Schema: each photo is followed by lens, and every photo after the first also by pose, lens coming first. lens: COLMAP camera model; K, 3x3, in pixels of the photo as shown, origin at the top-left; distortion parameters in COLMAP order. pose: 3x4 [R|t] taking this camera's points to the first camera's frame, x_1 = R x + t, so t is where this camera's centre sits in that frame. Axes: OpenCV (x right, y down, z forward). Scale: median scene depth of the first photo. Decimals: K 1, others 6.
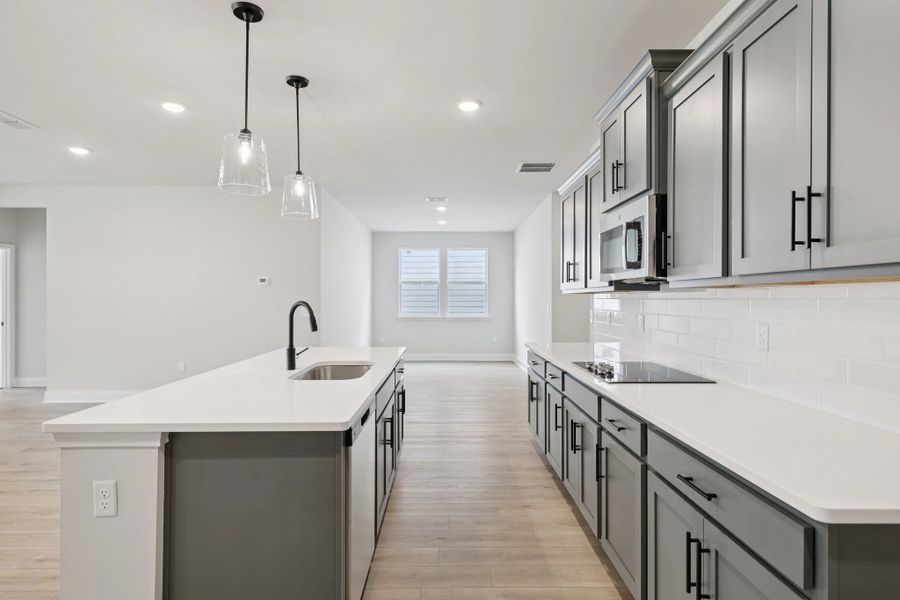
lens RADIAL K [[487.2, 0, 450.0], [0, 487.2, 300.0], [0, 0, 1]] dist [-0.002155, -0.000252]
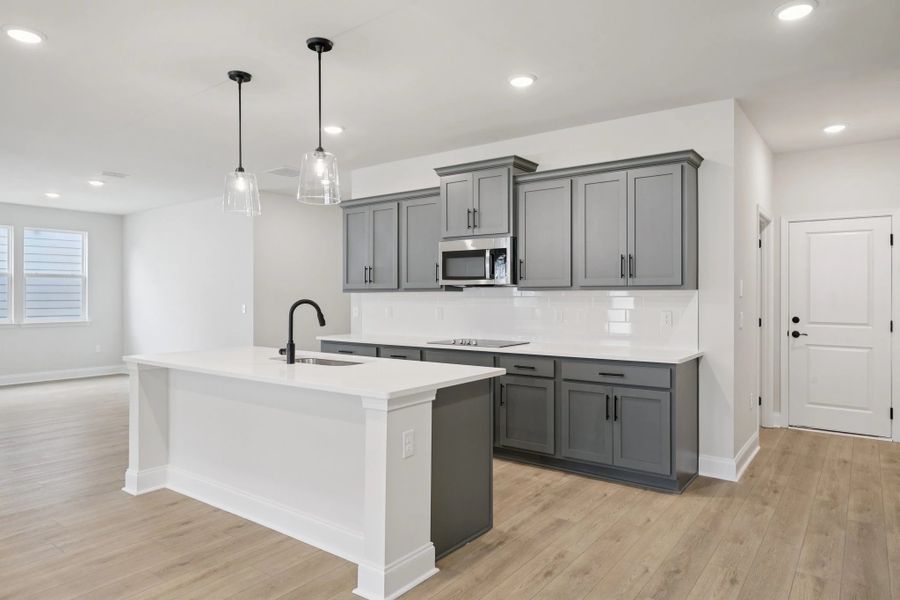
lens RADIAL K [[574.8, 0, 448.2], [0, 574.8, 296.4], [0, 0, 1]] dist [-0.003117, -0.000124]
pose [[0.602994, -0.000481, 0.797746, -0.980373], [0.003242, 0.999993, -0.001847, -0.001341], [-0.797739, 0.003700, 0.602991, -0.030839]]
